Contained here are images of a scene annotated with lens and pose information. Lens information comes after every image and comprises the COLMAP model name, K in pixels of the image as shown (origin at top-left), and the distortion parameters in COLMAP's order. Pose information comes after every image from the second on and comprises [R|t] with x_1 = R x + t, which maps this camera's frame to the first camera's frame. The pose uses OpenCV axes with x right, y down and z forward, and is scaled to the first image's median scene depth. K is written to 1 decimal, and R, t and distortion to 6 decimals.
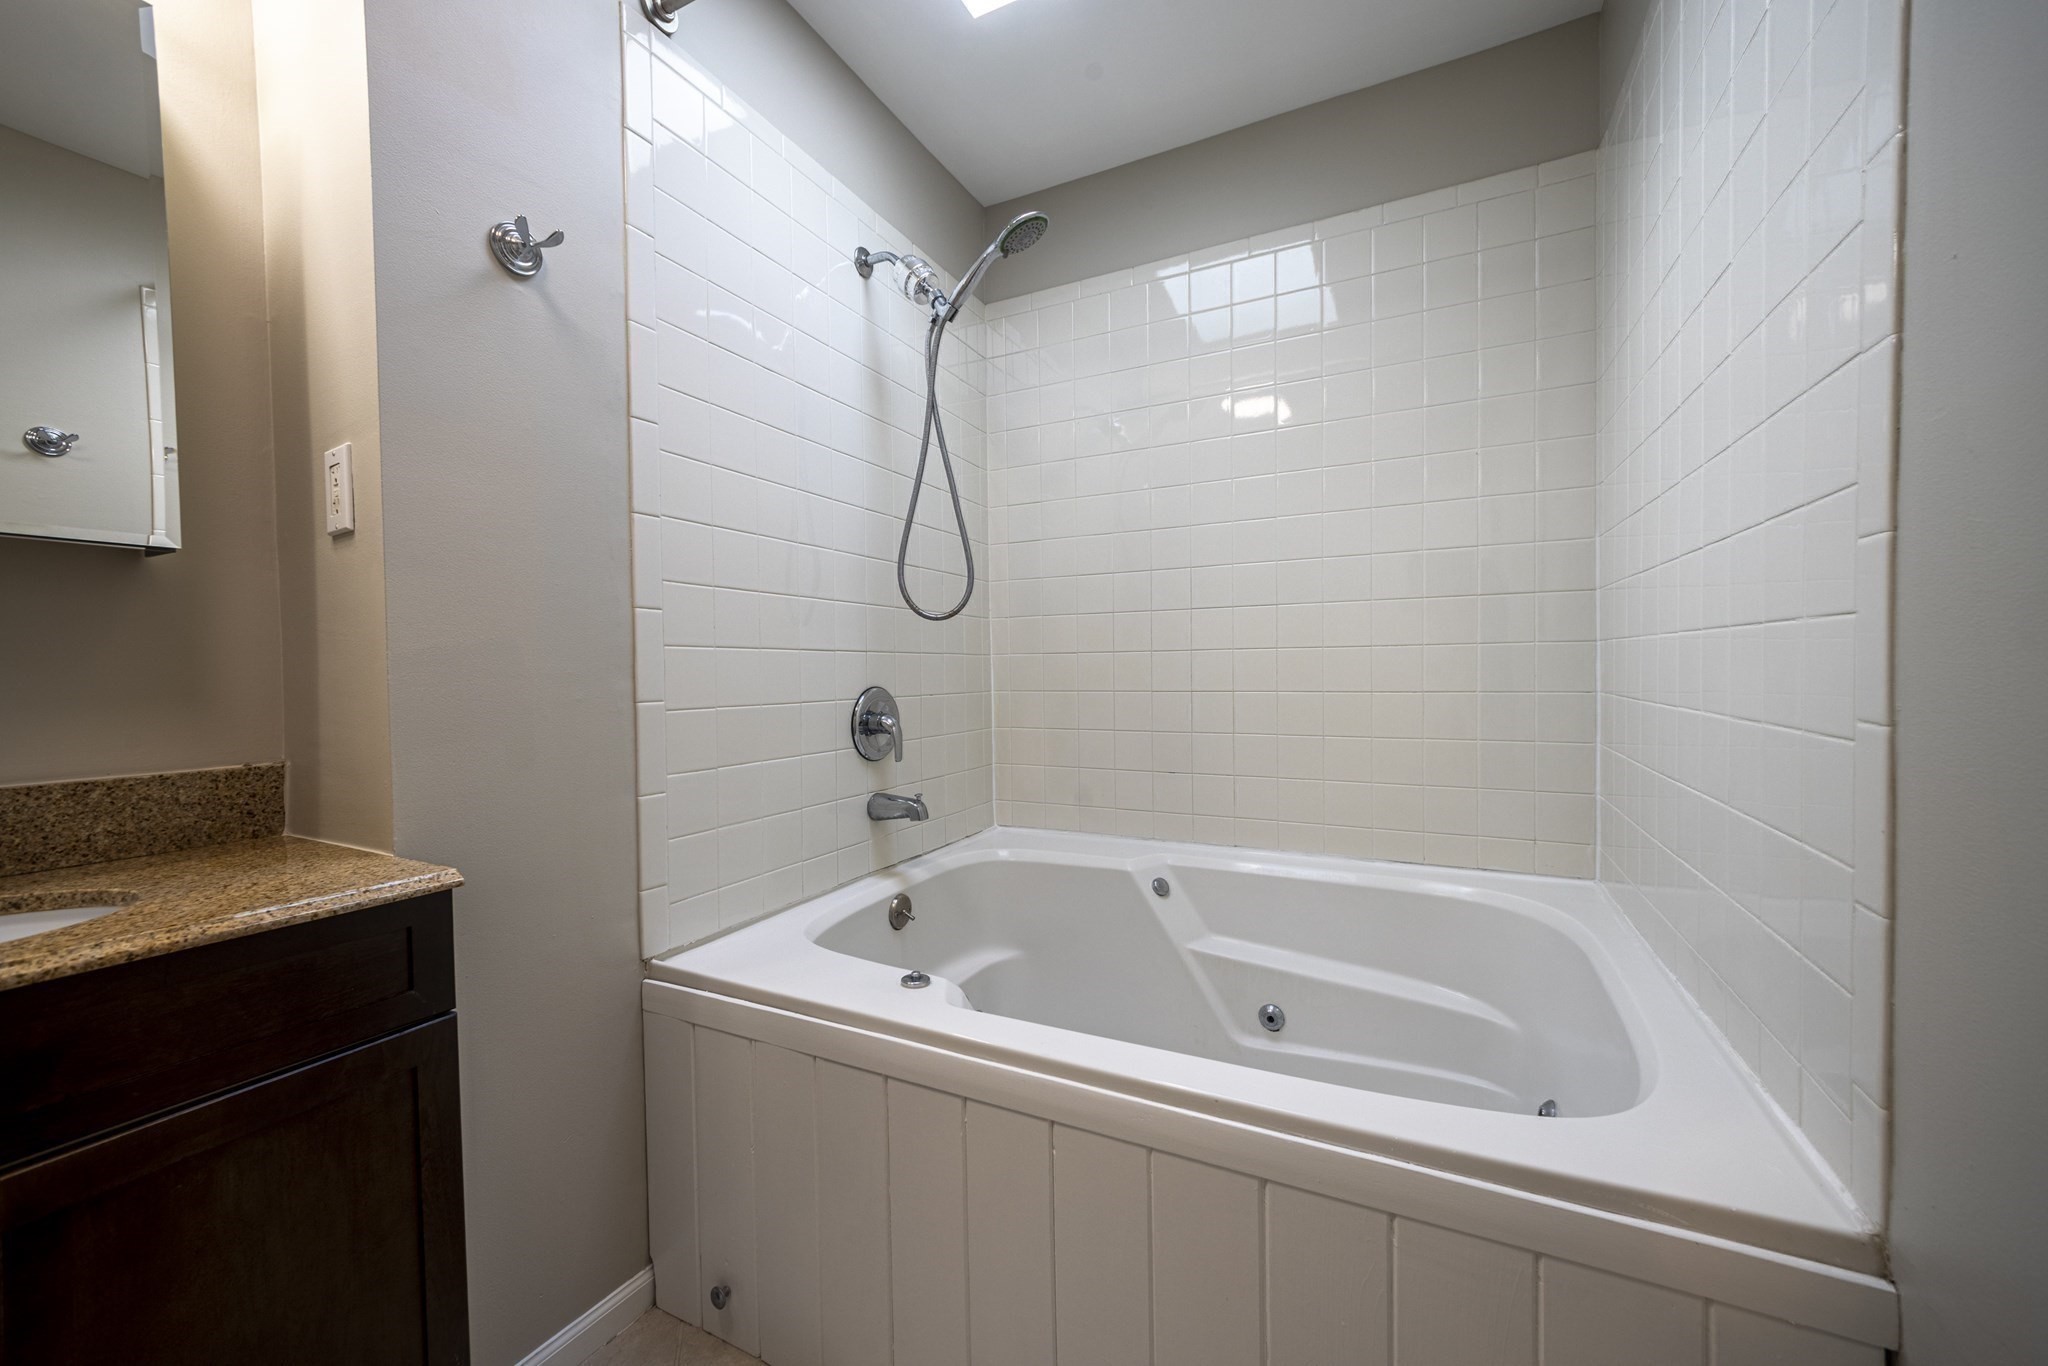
lens RADIAL K [[809.0, 0, 1019.0], [0, 809.0, 692.7], [0, 0, 1]] dist [-0.003118, -0.000564]
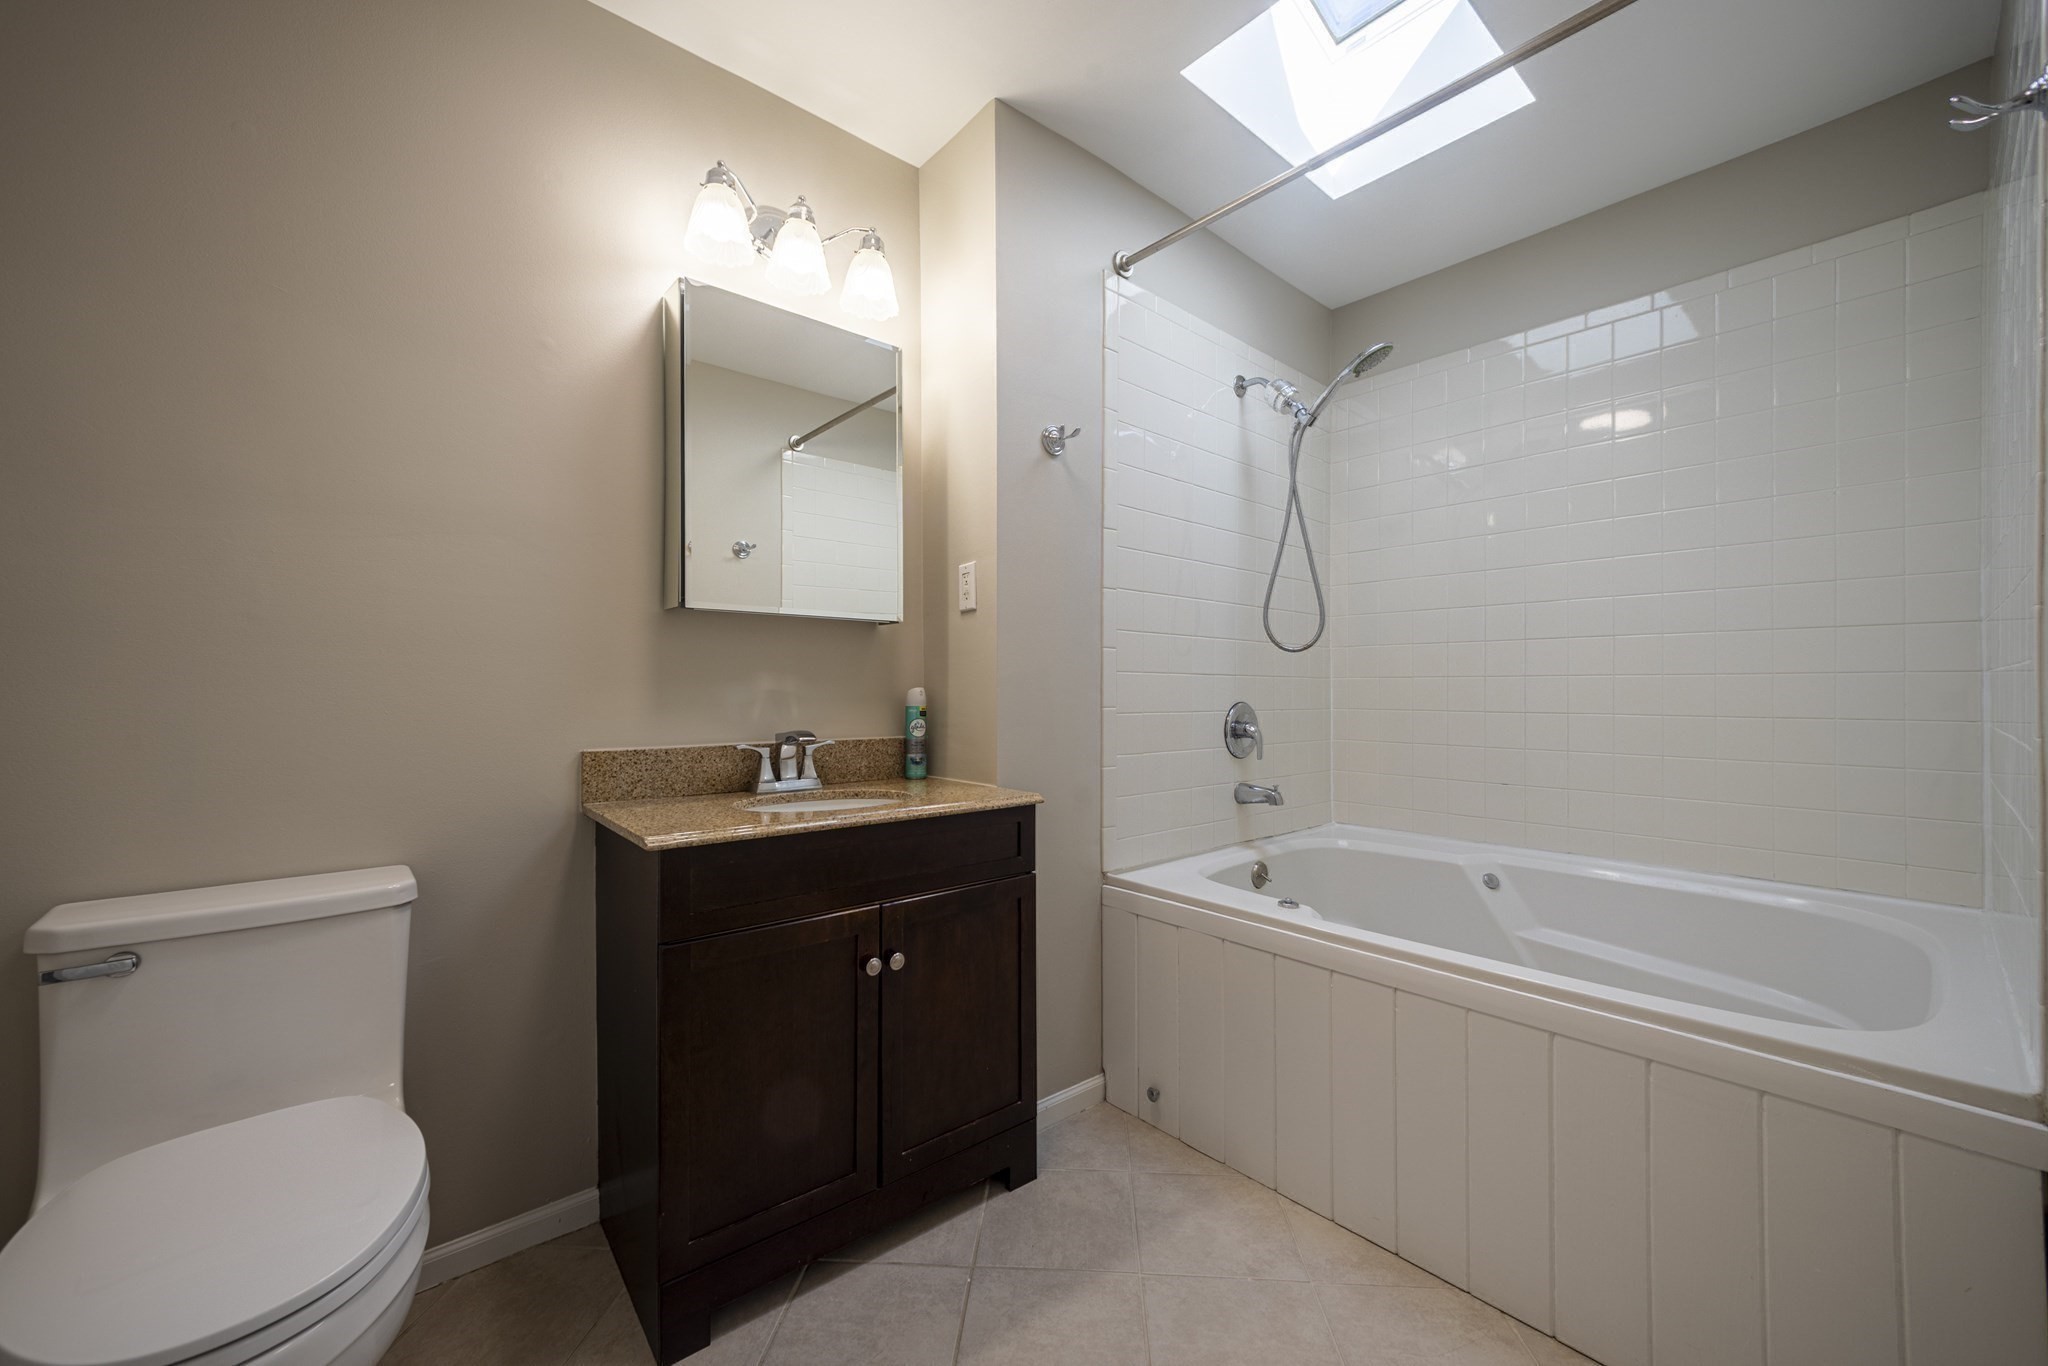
lens RADIAL K [[808.6, 0, 1015.8], [0, 808.6, 687.0], [0, 0, 1]] dist [0.002668, -0.000181]
pose [[0.929210, 0.013164, -0.369319, -0.037133], [-0.024264, 0.999382, -0.025427, 0.011841], [0.368756, 0.032588, 0.928955, -0.390921]]
